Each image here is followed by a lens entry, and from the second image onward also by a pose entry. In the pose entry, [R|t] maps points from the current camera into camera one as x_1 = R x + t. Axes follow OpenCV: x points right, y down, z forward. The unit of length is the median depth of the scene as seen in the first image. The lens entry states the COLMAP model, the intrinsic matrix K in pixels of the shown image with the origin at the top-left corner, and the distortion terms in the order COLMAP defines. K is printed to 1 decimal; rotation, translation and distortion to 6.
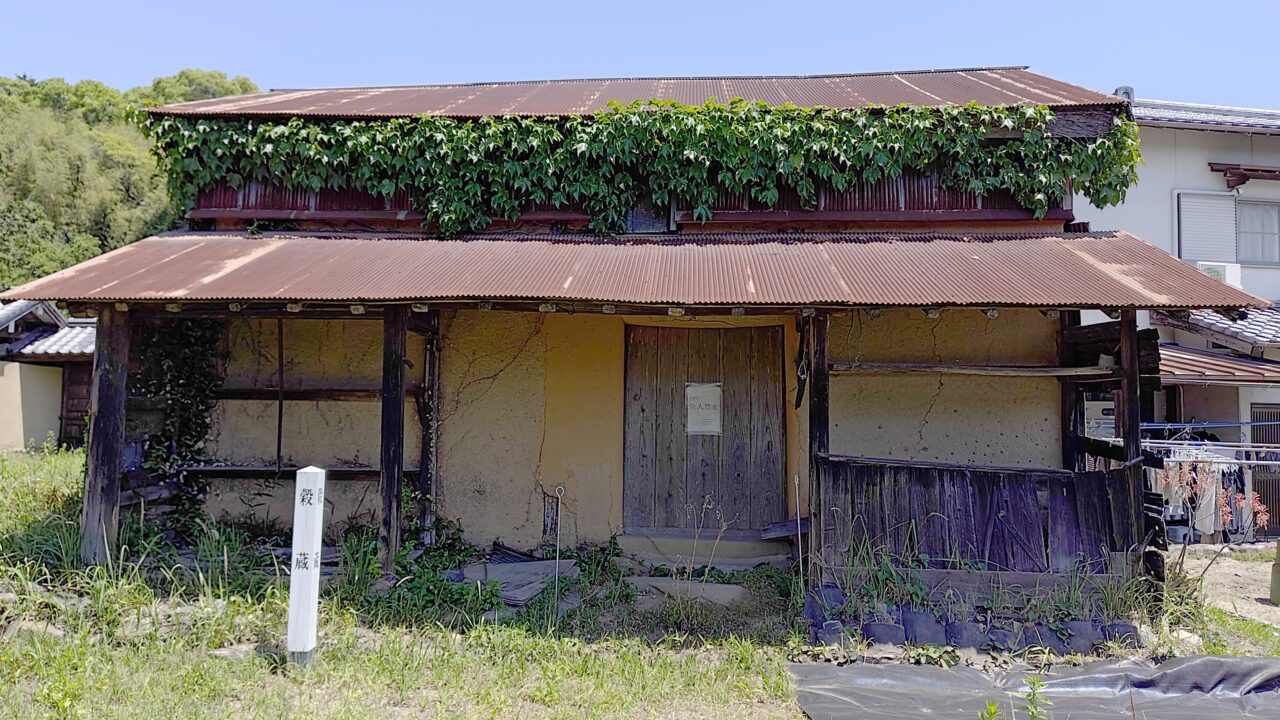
lens RADIAL K [[923.3, 0, 640.0], [0, 923.3, 360.0], [0, 0, 1]] dist [-0.001278, -0.000195]
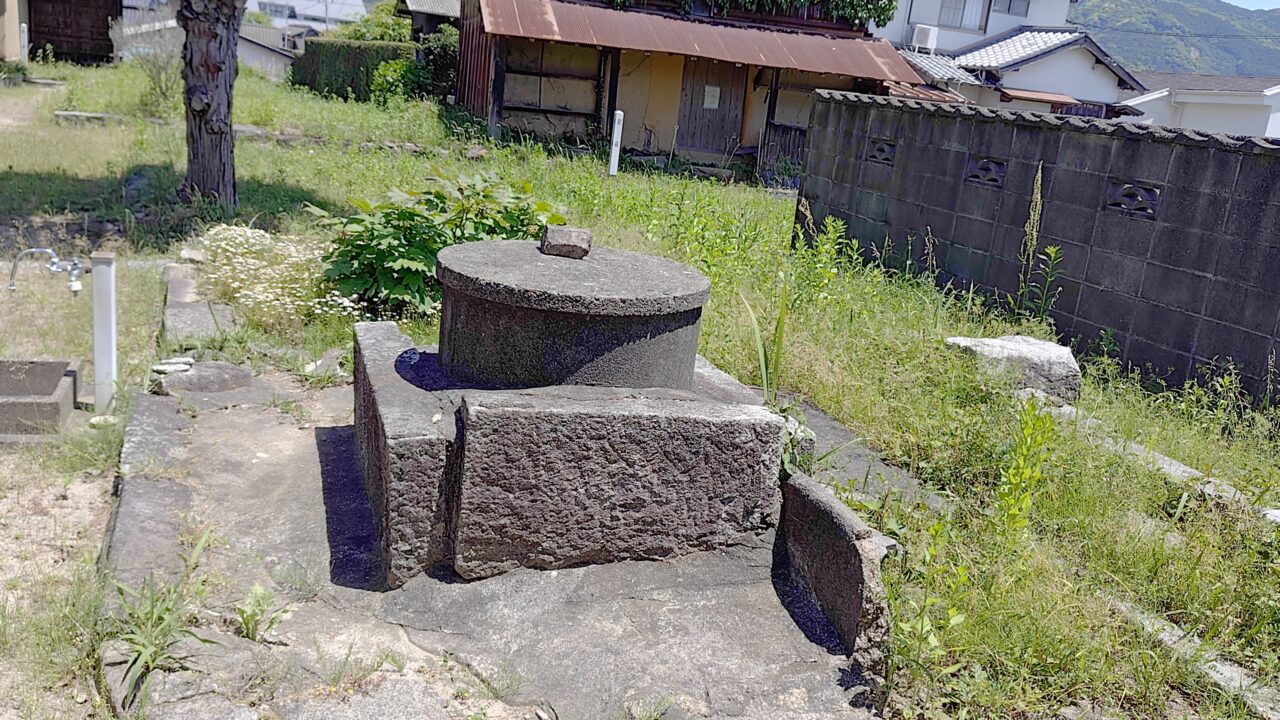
lens RADIAL K [[1052.5, 0, 640.0], [0, 1052.5, 360.0], [0, 0, 1]] dist [0.002947, 0.000874]
pose [[0.950667, 0.012444, 0.309963, -0.958009], [-0.110618, 0.947109, 0.301246, -0.103348], [-0.289820, -0.320672, 0.901762, -1.618409]]
